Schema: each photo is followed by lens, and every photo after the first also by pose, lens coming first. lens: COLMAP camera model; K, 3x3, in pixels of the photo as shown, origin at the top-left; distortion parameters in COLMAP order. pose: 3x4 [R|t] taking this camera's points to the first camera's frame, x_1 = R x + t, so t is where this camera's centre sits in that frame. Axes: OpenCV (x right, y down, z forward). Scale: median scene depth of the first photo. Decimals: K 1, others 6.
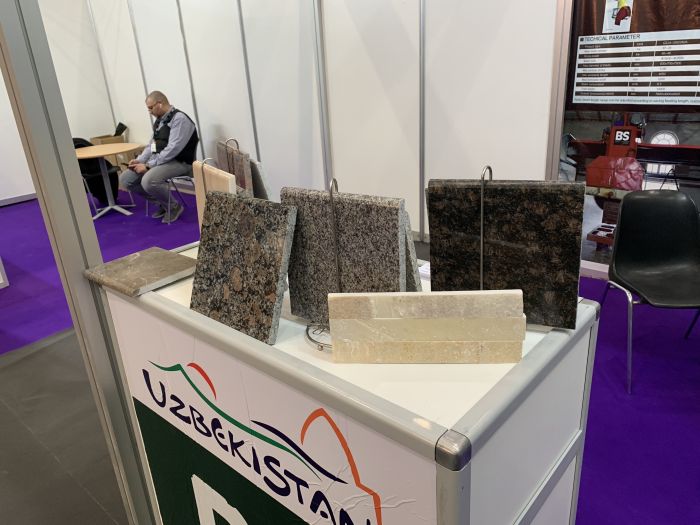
lens RADIAL K [[538.2, 0, 348.3], [0, 538.2, 258.4], [0, 0, 1]] dist [0.048090, -0.051907]
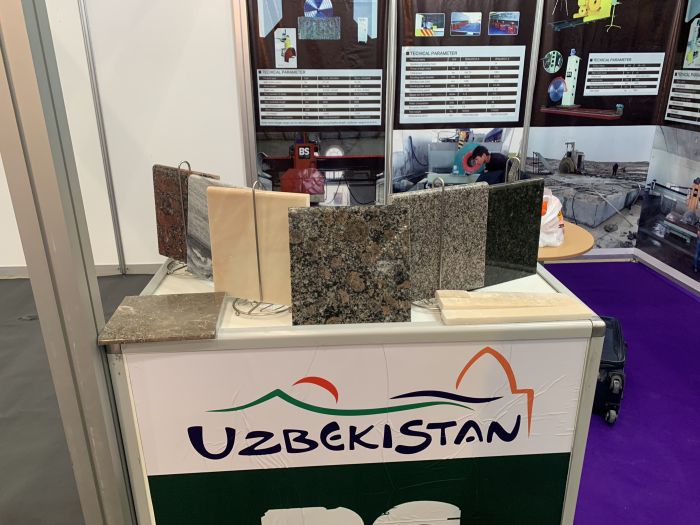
lens RADIAL K [[538.2, 0, 350.1], [0, 538.2, 260.1], [0, 0, 1]] dist [0.048090, -0.051907]
pose [[0.706307, -0.191556, 0.681496, -0.330136], [0.218954, 0.974602, 0.047017, -0.020140], [-0.673194, 0.116008, 0.730310, 0.065668]]
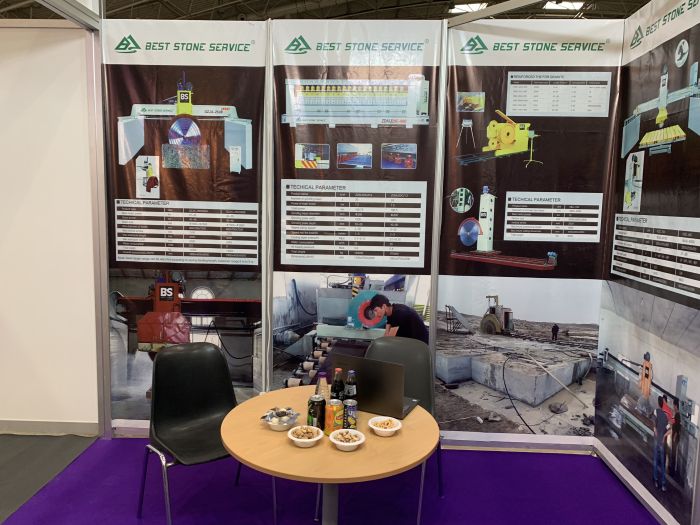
lens RADIAL K [[538.2, 0, 352.2], [0, 538.2, 260.0], [0, 0, 1]] dist [0.048090, -0.051907]
pose [[0.777294, 0.004308, 0.629123, 0.138981], [0.163085, 0.964416, -0.208099, -0.012108], [-0.607633, 0.264354, 0.748932, -0.007884]]
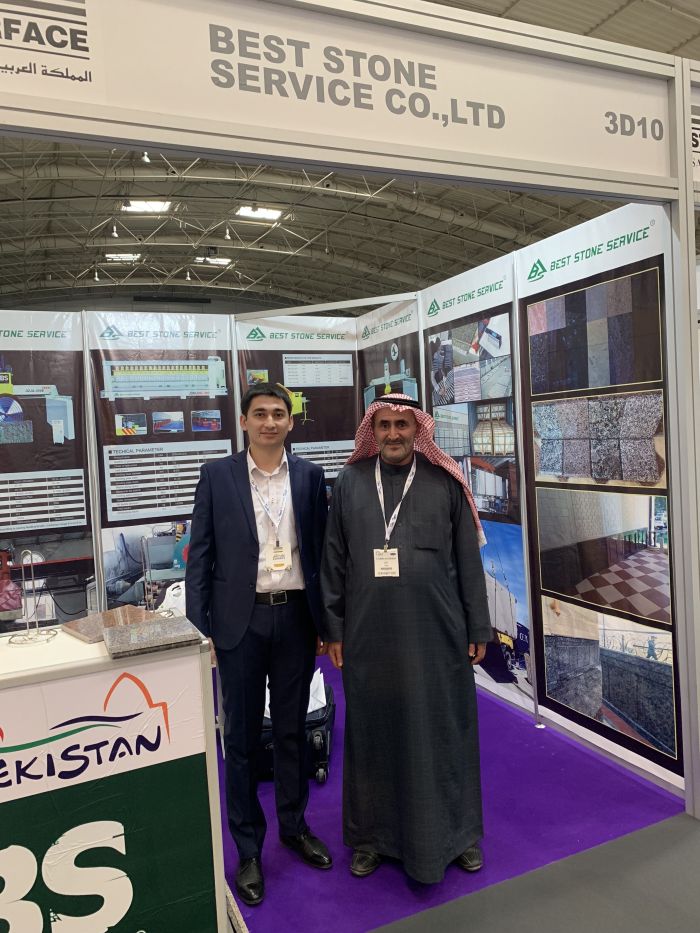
lens RADIAL K [[717.4, 0, 360.4], [0, 717.4, 463.2], [0, 0, 1]] dist [0.048090, -0.051907]
pose [[0.403042, 0.000791, 0.915181, -0.558462], [0.353404, 0.922298, -0.156434, 0.081959], [-0.844194, 0.386478, 0.371446, -0.241546]]
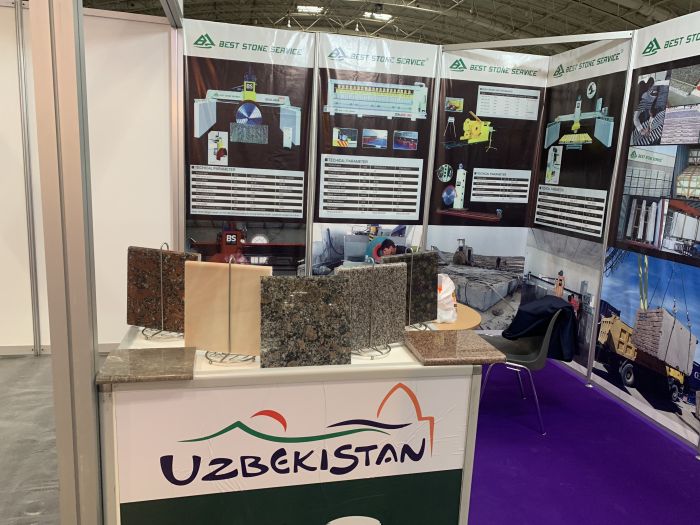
lens RADIAL K [[538.2, 0, 356.3], [0, 538.2, 263.4], [0, 0, 1]] dist [0.048090, -0.051907]
pose [[0.572782, -0.064798, 0.817142, -0.448241], [0.211874, 0.974698, -0.071223, -0.004526], [-0.791852, 0.213927, 0.572019, 0.001541]]
